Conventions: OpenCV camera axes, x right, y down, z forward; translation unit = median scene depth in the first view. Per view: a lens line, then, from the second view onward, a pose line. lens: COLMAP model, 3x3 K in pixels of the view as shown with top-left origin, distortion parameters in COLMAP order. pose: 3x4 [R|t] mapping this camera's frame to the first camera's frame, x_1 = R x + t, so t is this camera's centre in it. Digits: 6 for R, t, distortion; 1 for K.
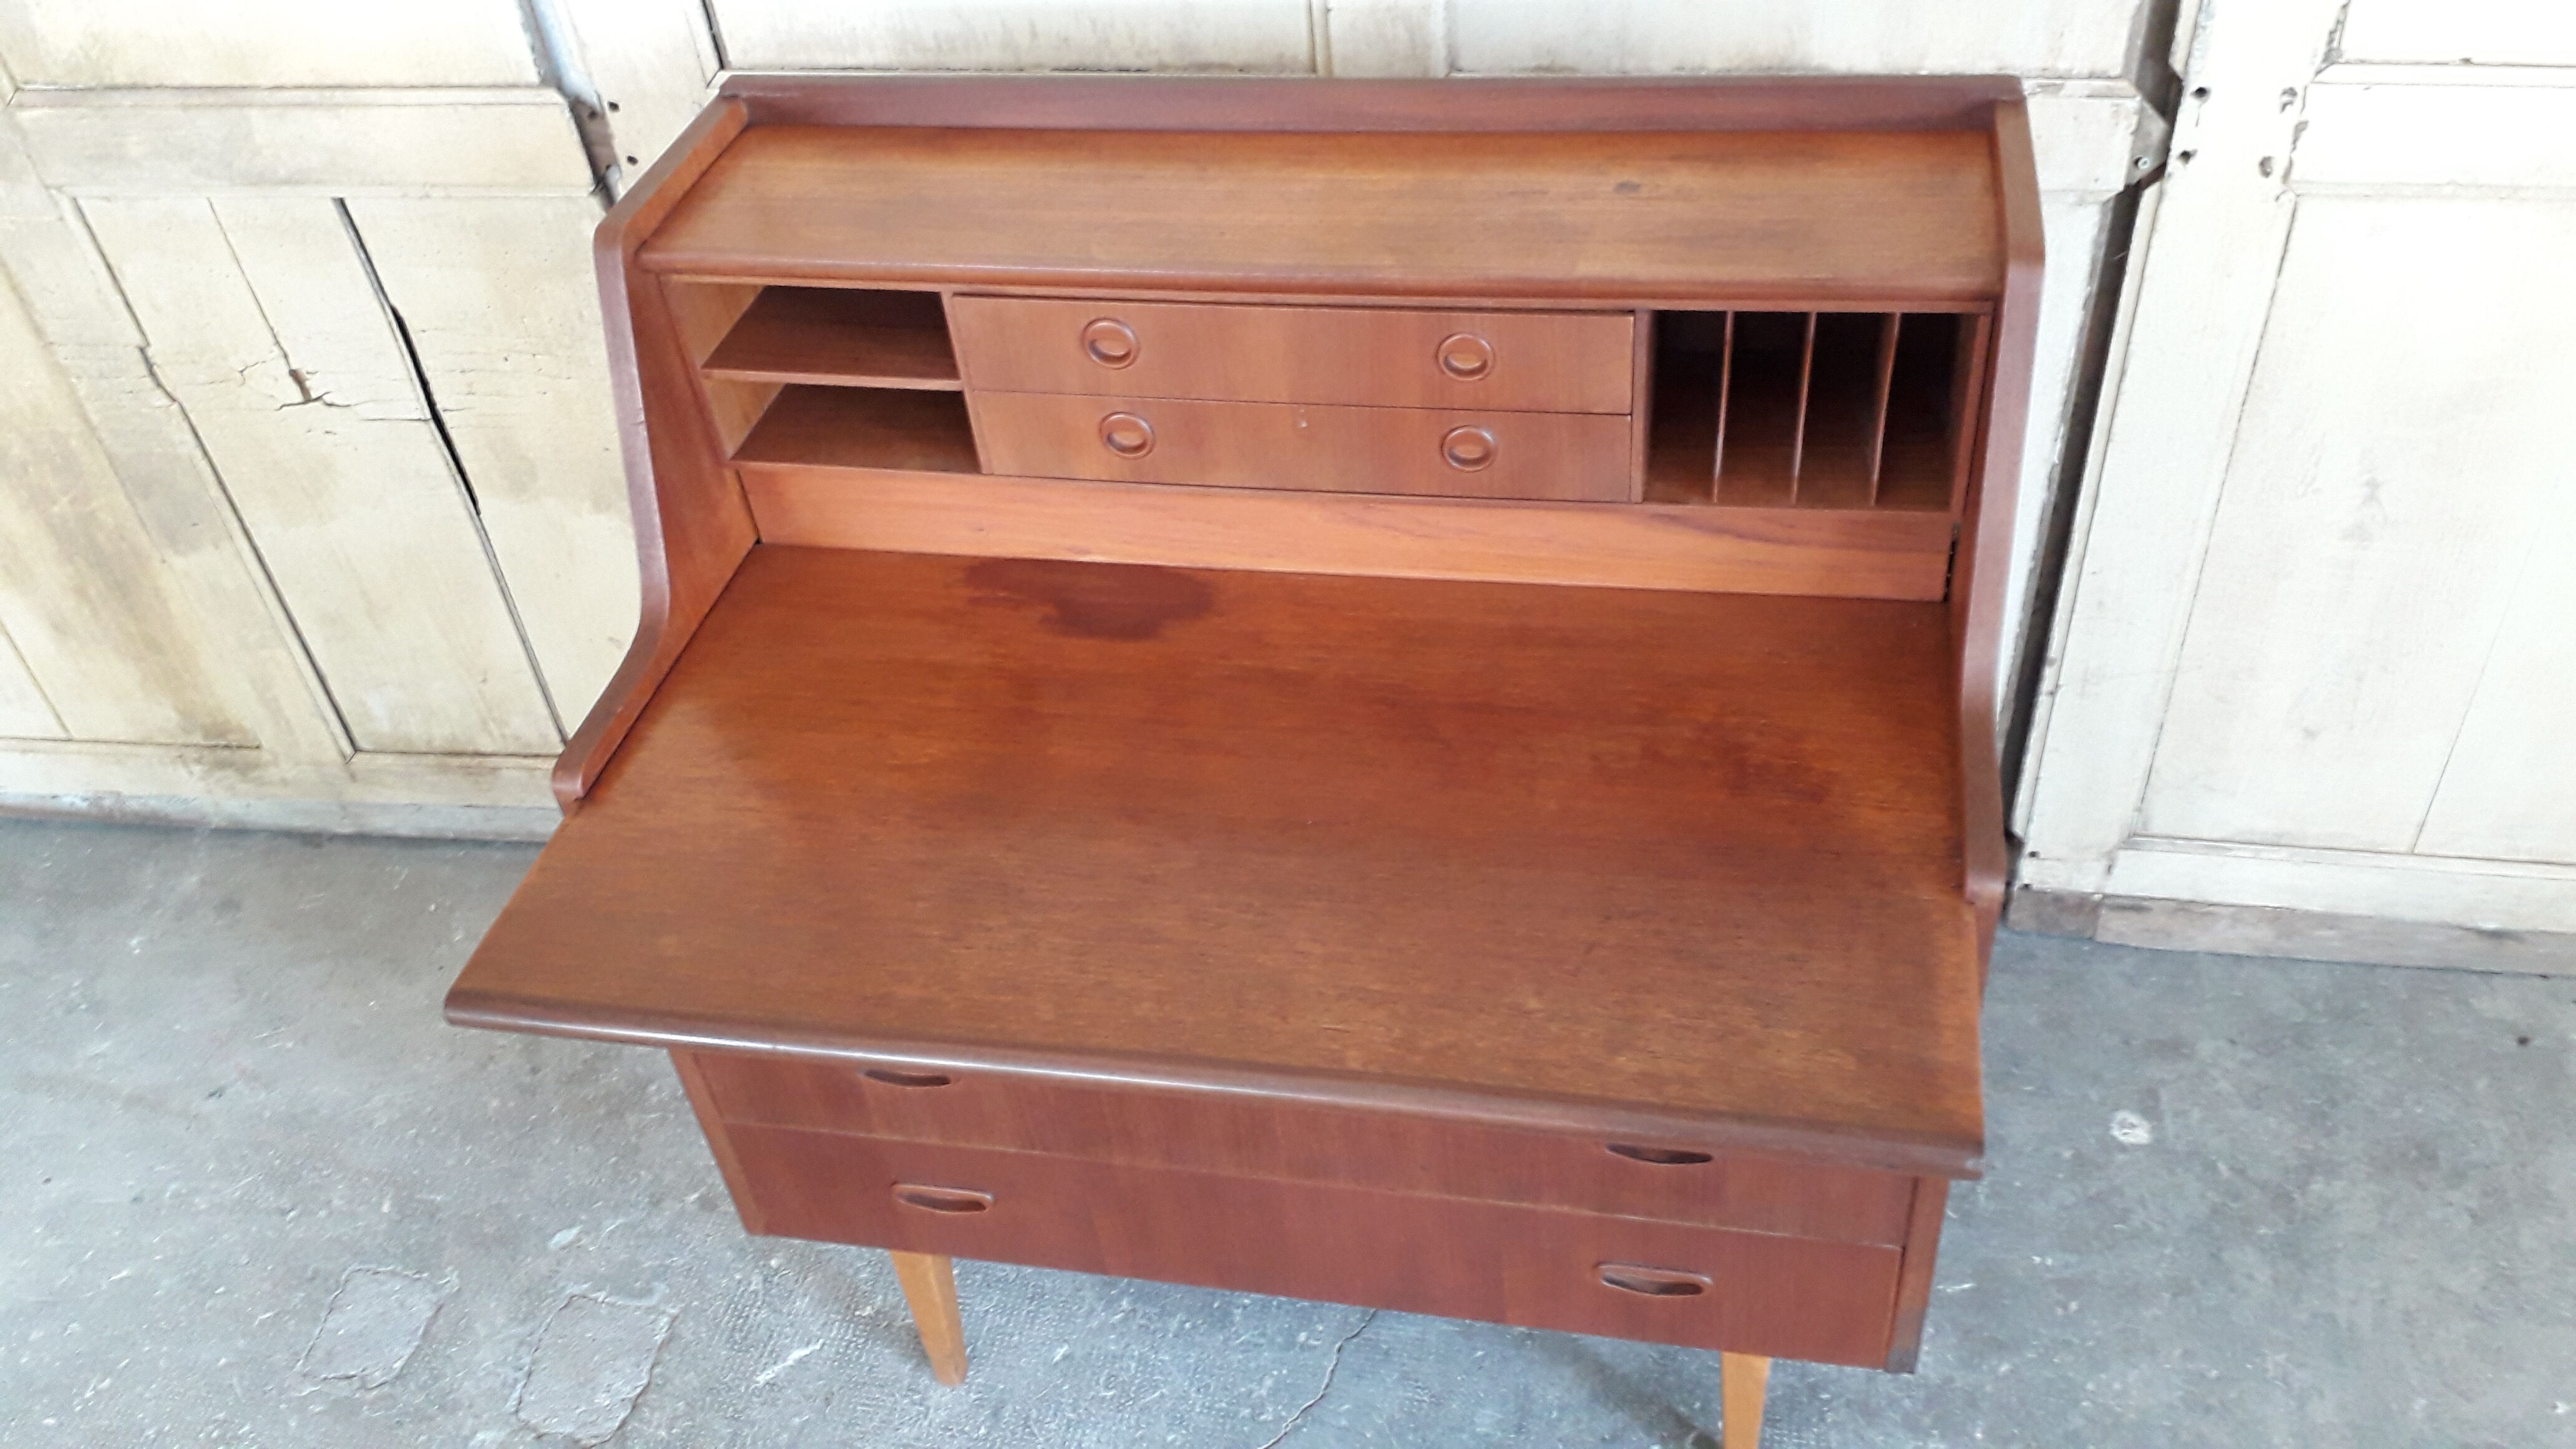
lens RADIAL K [[2075.1, 0, 1297.6], [0, 2075.1, 683.3], [0, 0, 1]] dist [0.024323, -0.034747]
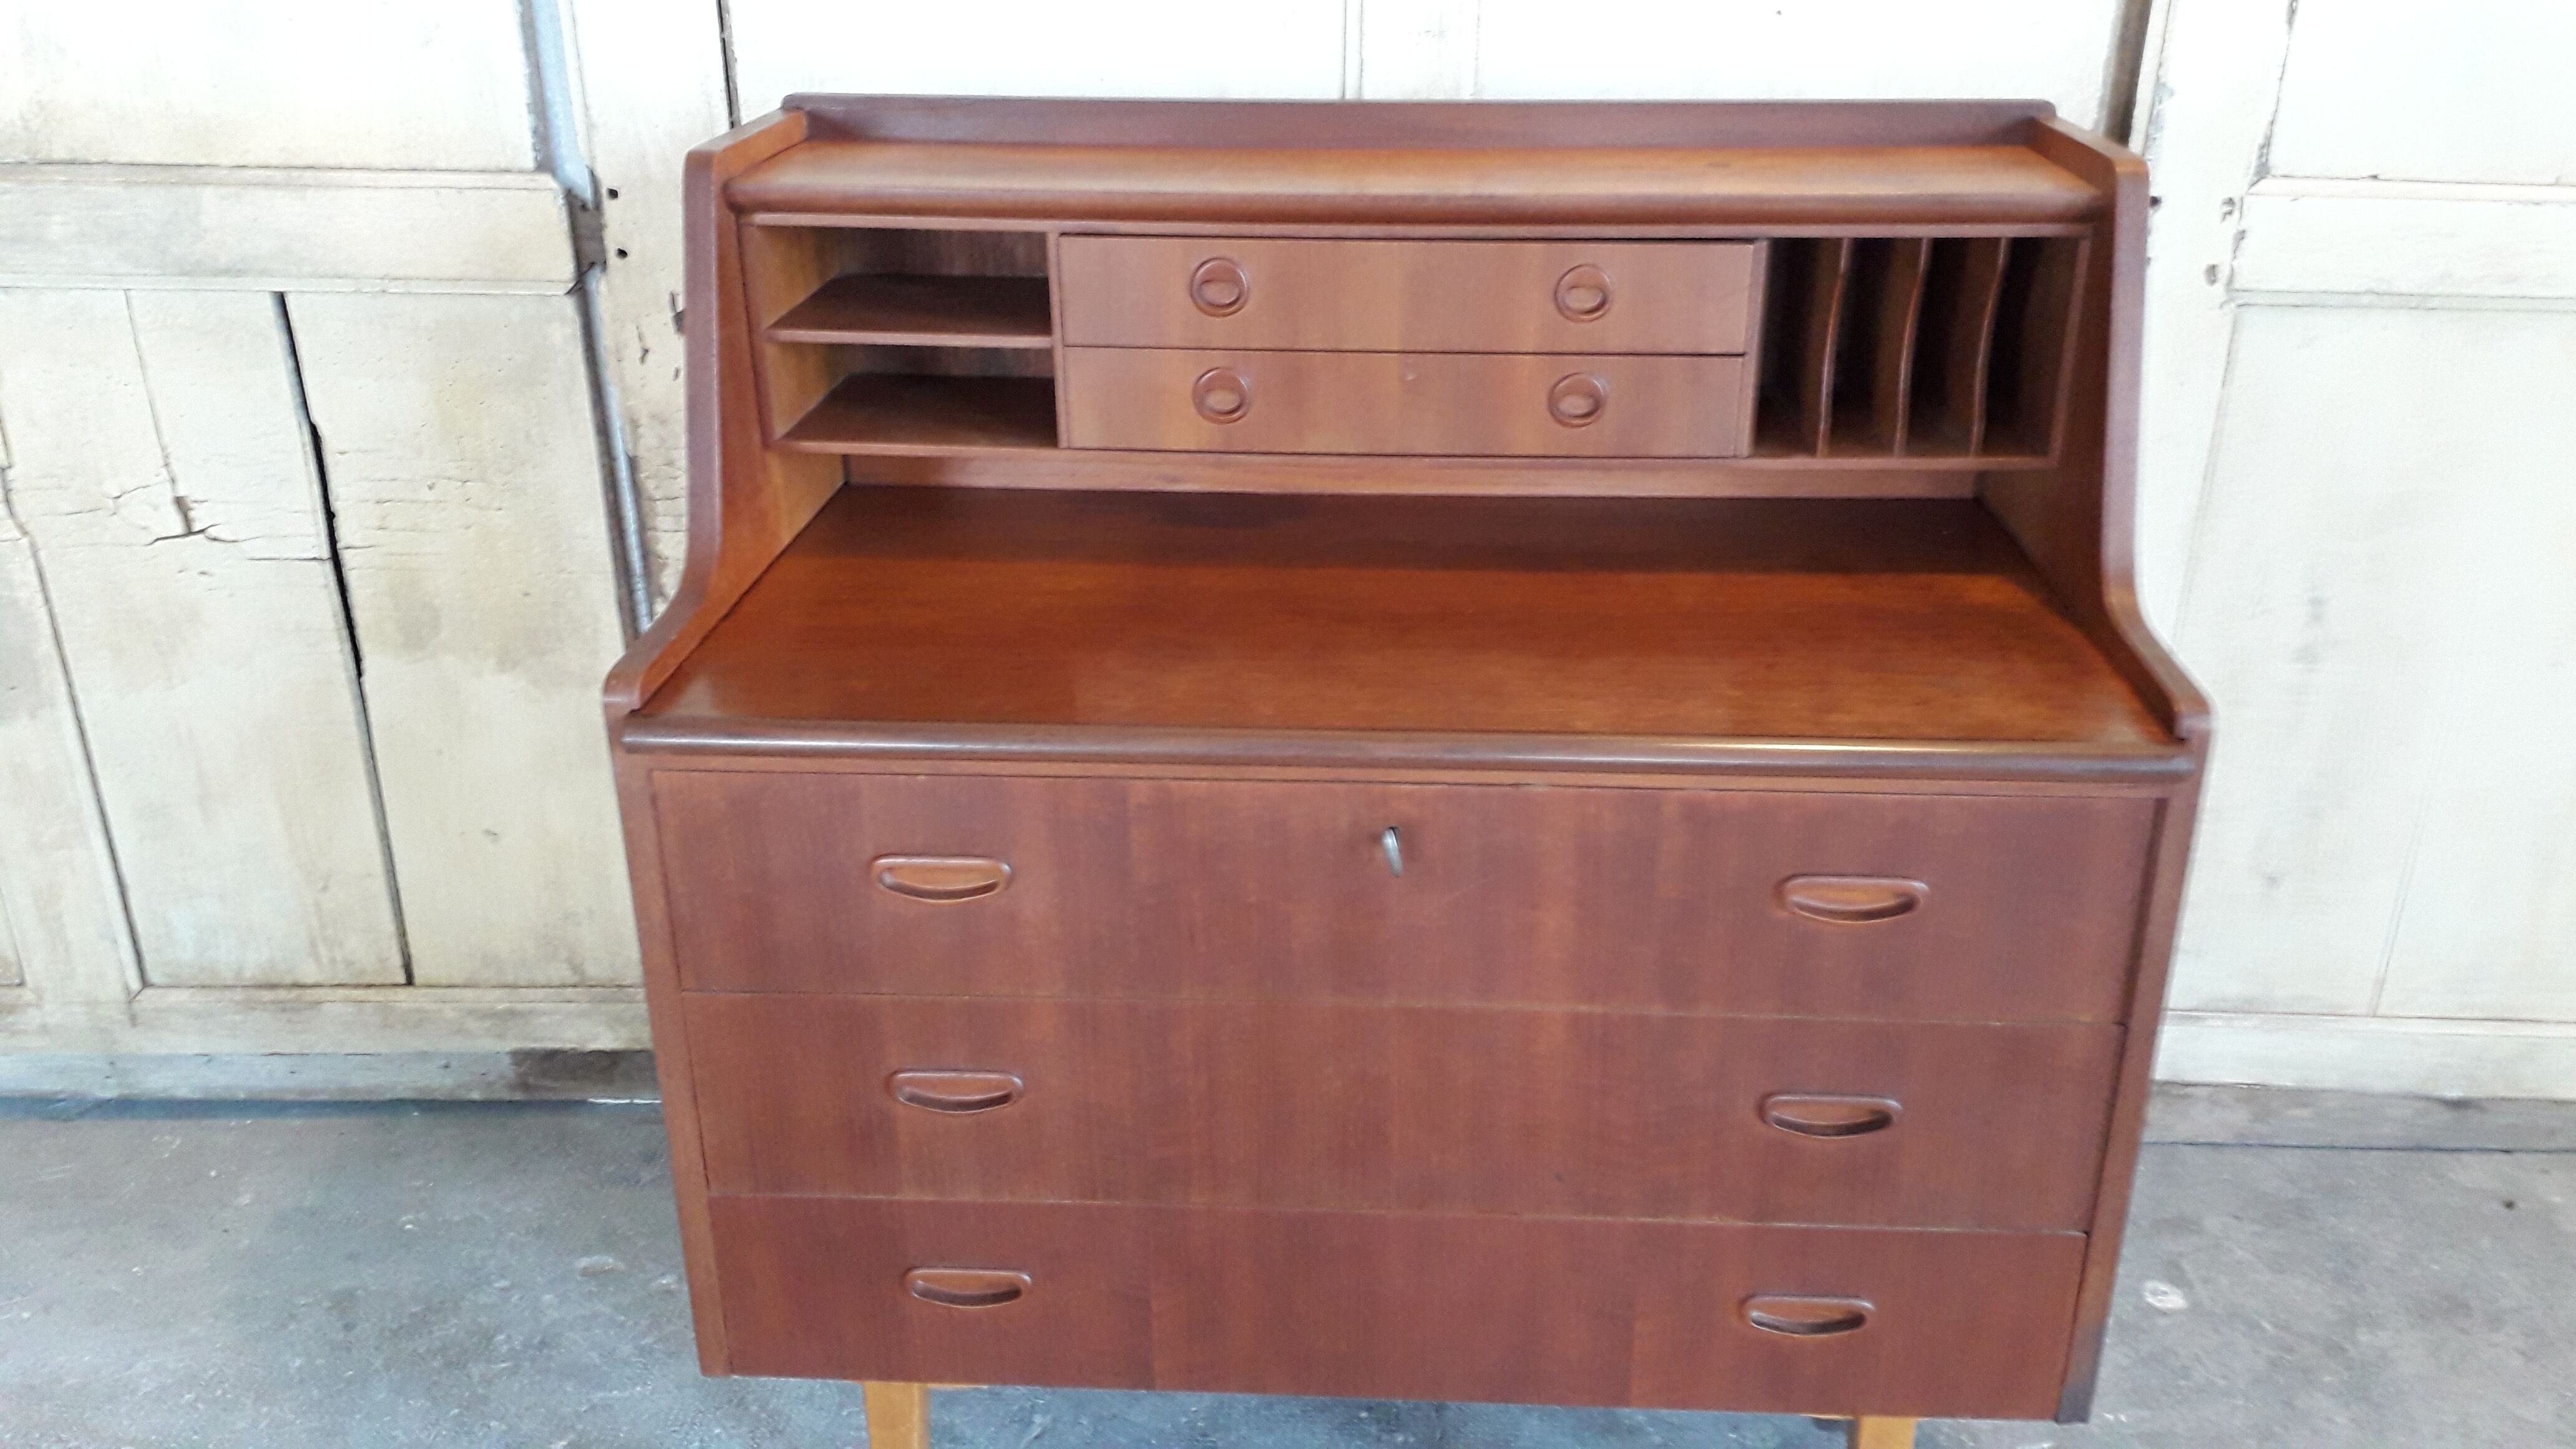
lens RADIAL K [[2075.1, 0, 1307.3], [0, 2075.1, 668.2], [0, 0, 1]] dist [0.024323, -0.034747]
pose [[0.986558, 0.024571, 0.161551, -0.152468], [0.025767, 0.952870, -0.302283, 0.230123], [-0.161364, 0.302383, 0.939429, 0.091347]]
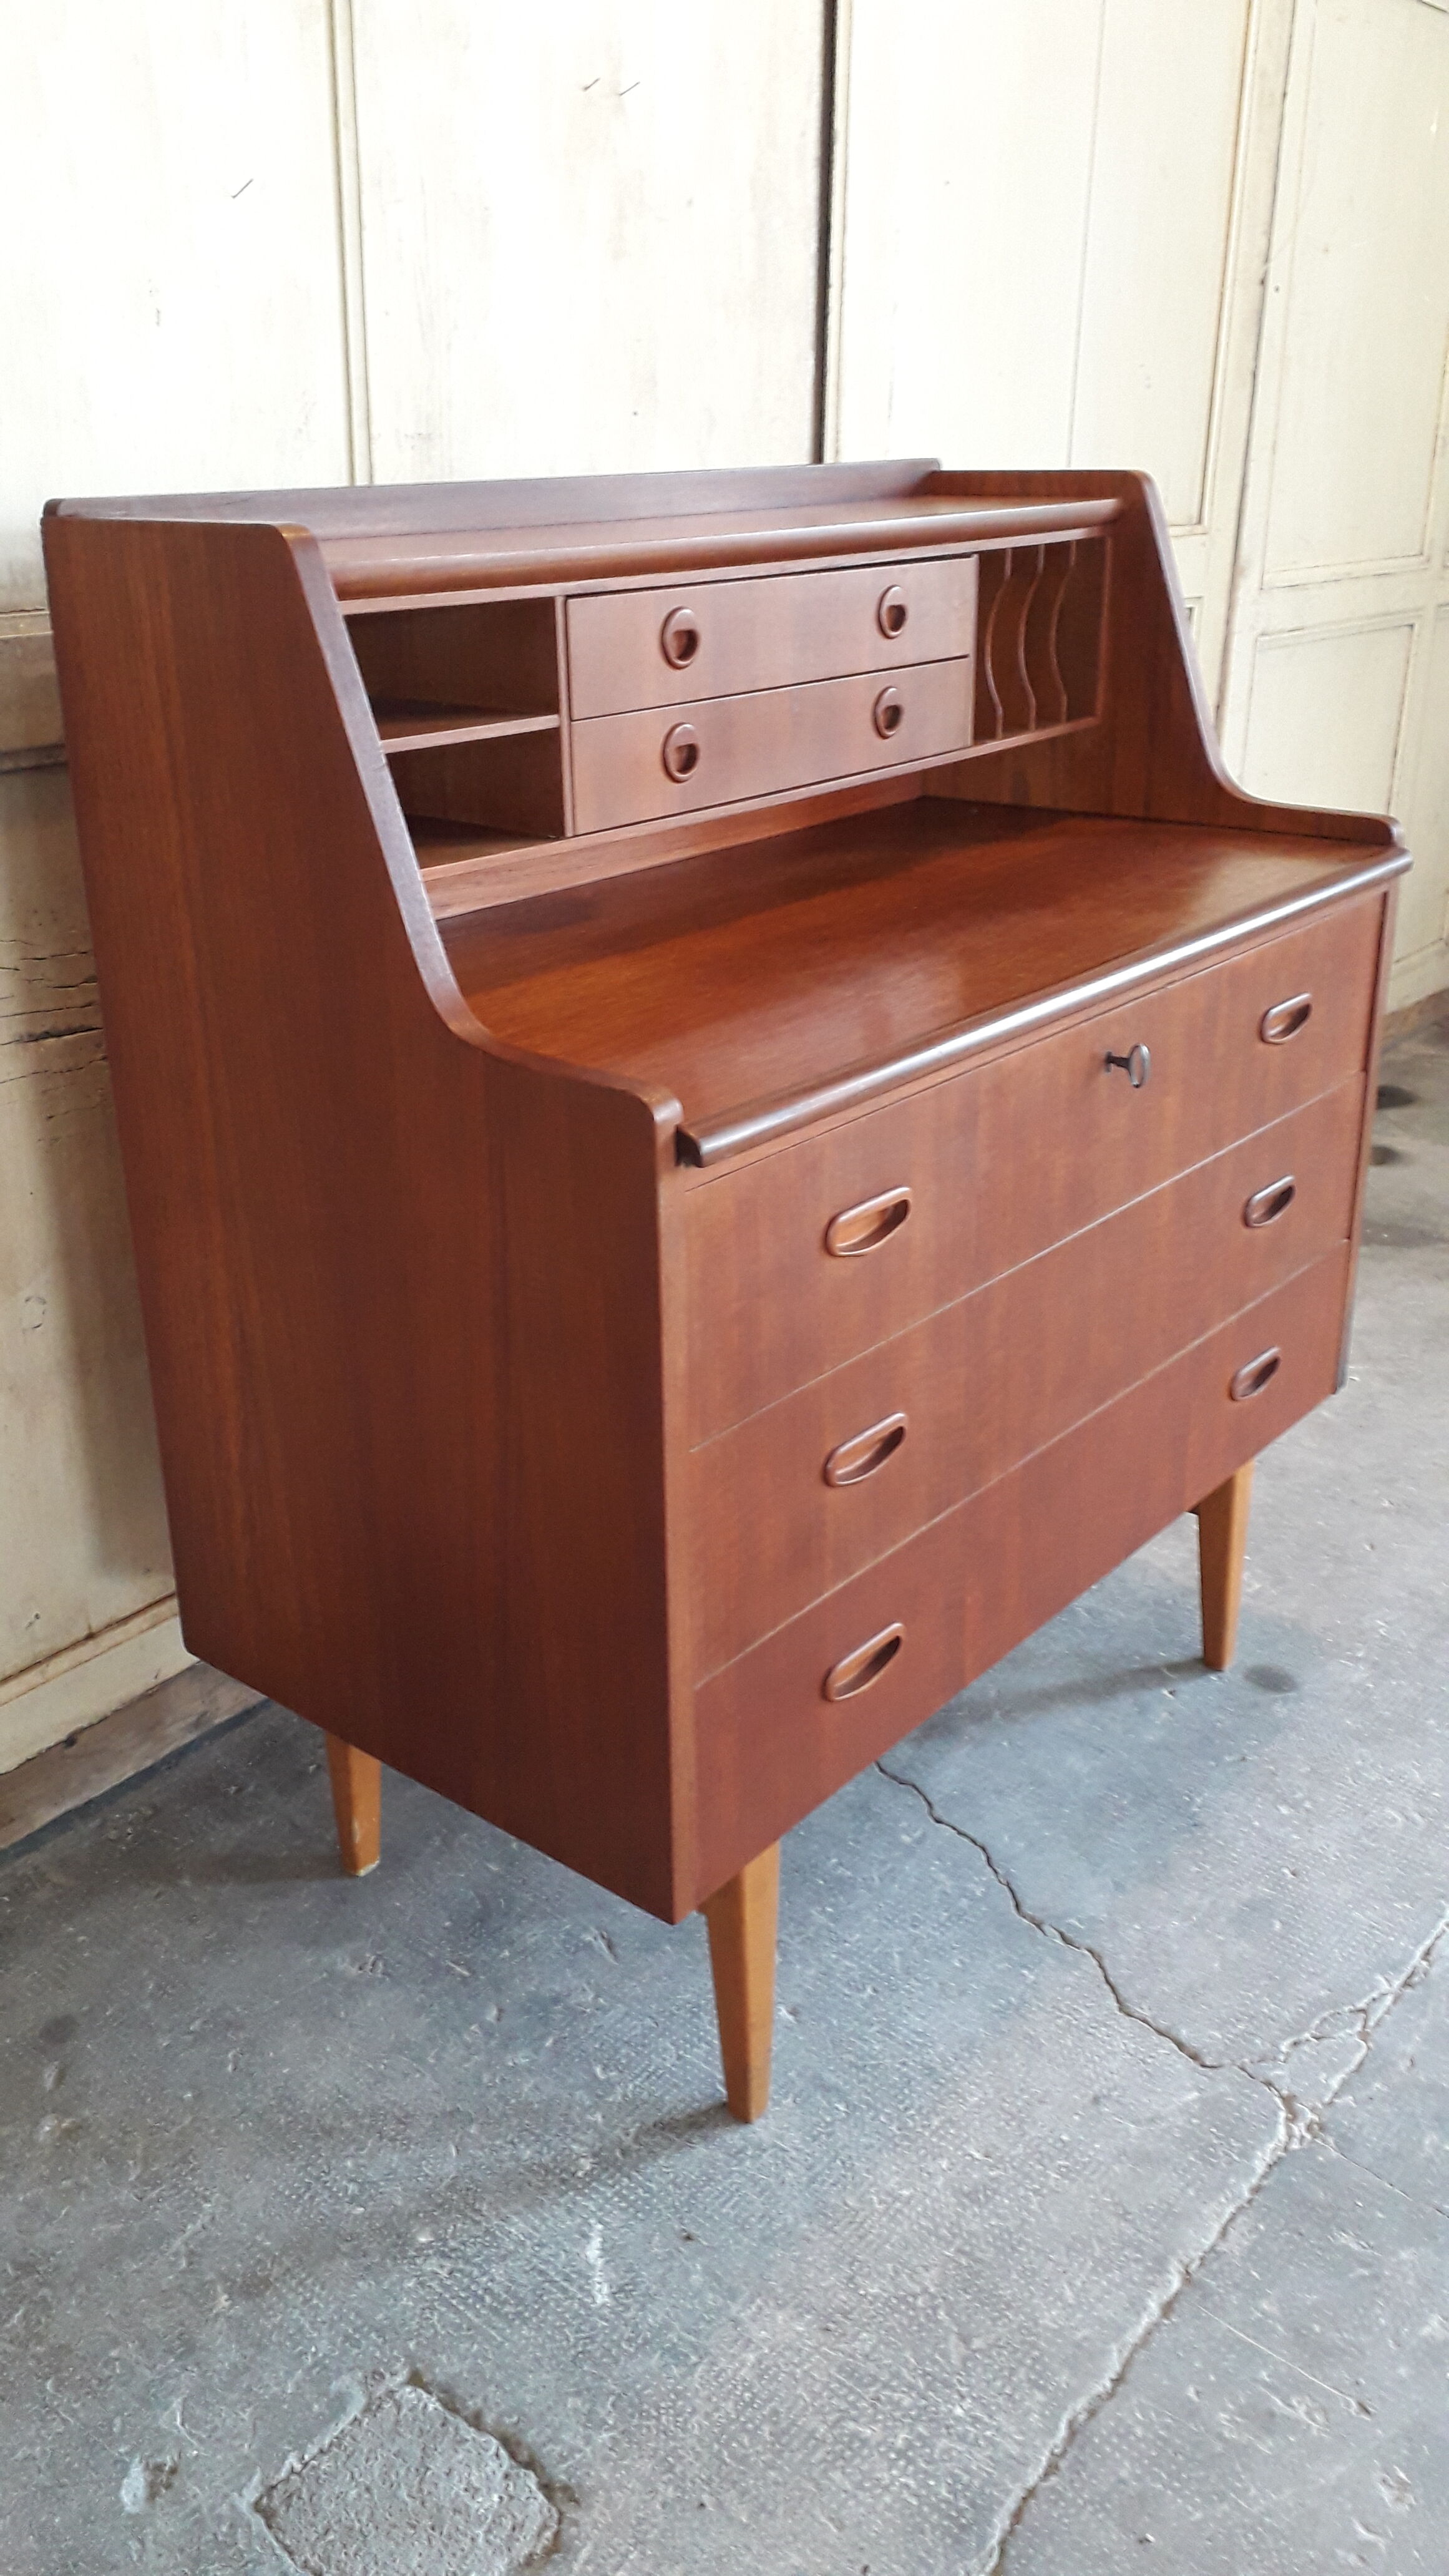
lens RADIAL K [[2075.1, 0, 708.6], [0, 2075.1, 1237.2], [0, 0, 1]] dist [0.024323, -0.034747]
pose [[0.482912, -0.249243, 0.839449, -0.726187], [0.539768, 0.839584, -0.061231, 0.104957], [-0.689526, 0.482677, 0.539979, 0.446328]]
